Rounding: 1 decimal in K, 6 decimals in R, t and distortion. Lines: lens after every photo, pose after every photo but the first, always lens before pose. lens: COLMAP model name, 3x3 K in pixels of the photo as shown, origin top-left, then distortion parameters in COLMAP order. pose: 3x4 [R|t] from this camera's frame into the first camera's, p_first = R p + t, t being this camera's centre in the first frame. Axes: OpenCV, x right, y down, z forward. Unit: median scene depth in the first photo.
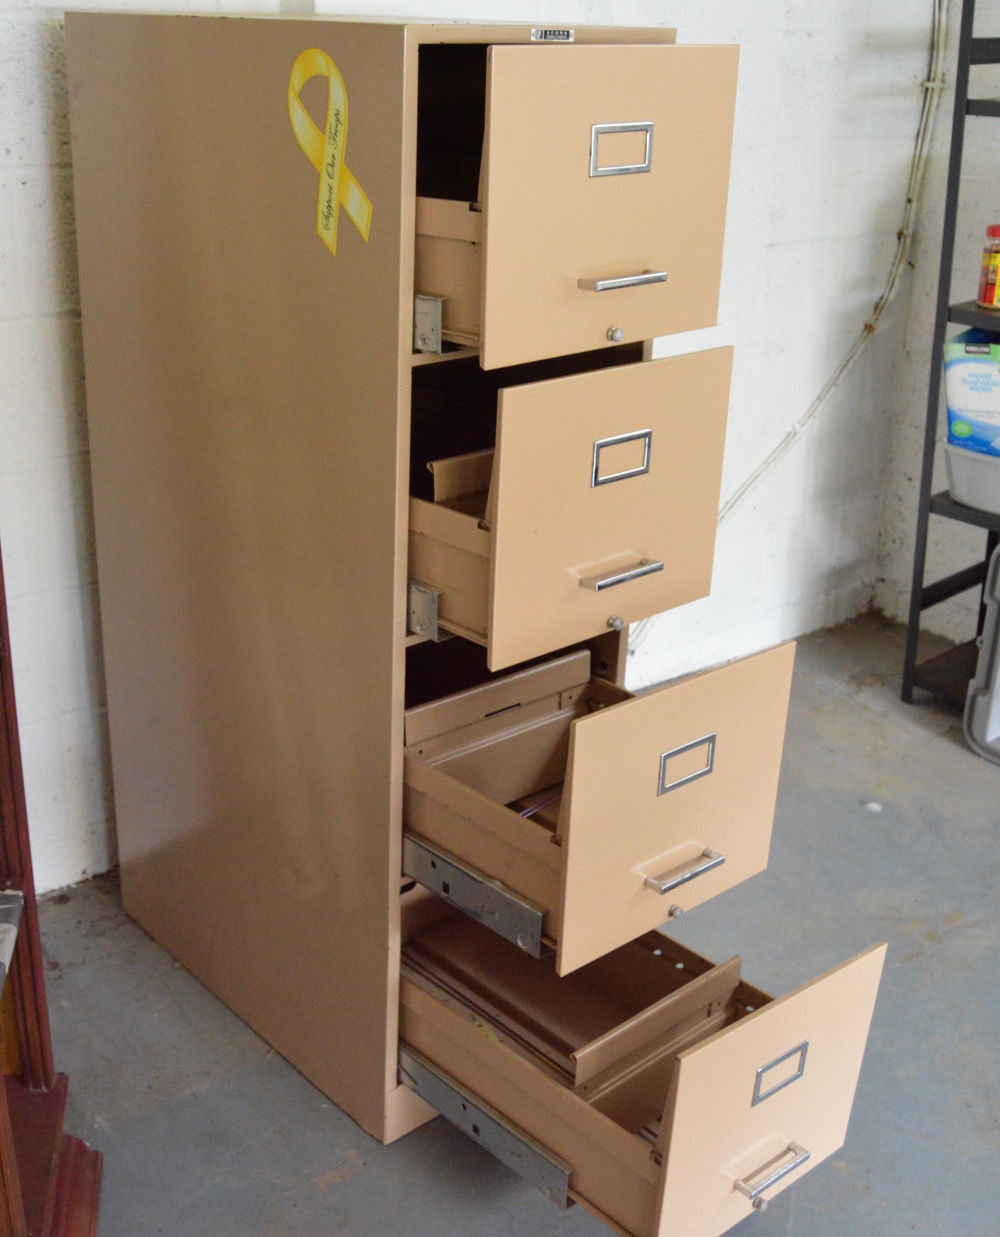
lens RADIAL K [[1498.2, 0, 500.0], [0, 1498.2, 618.5], [0, 0, 1]] dist [-0.108324, -0.011376]
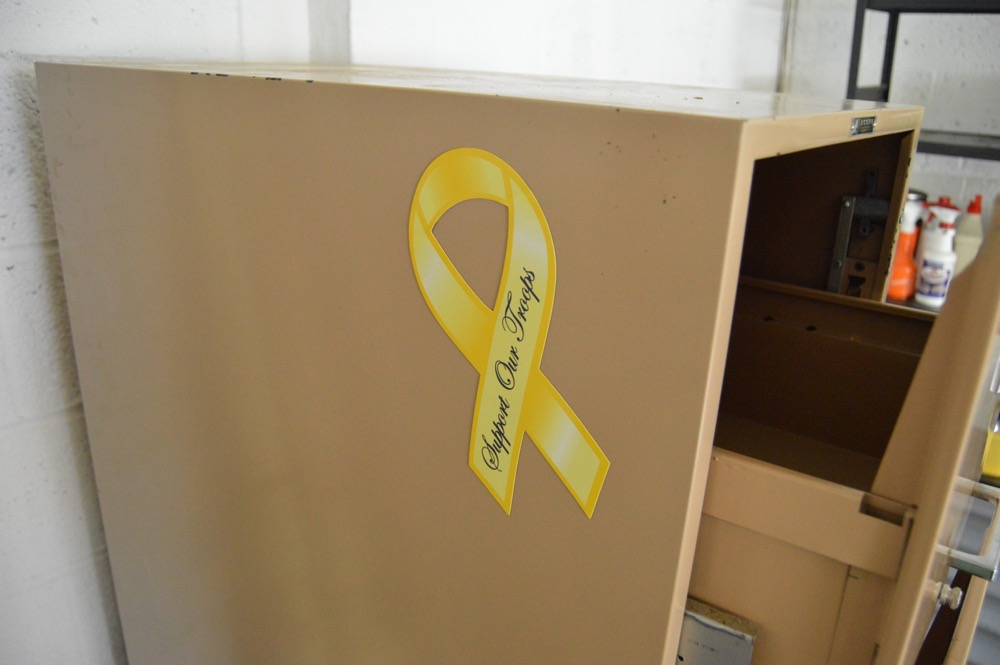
lens RADIAL K [[756.4, 0, 500.0], [0, 756.4, 332.5], [0, 0, 1]] dist [-0.064844, 0.001663]
pose [[0.985972, -0.048534, 0.159701, -0.158148], [0.054405, 0.997987, -0.032599, -0.306570], [-0.157797, 0.040830, 0.986627, 0.723983]]
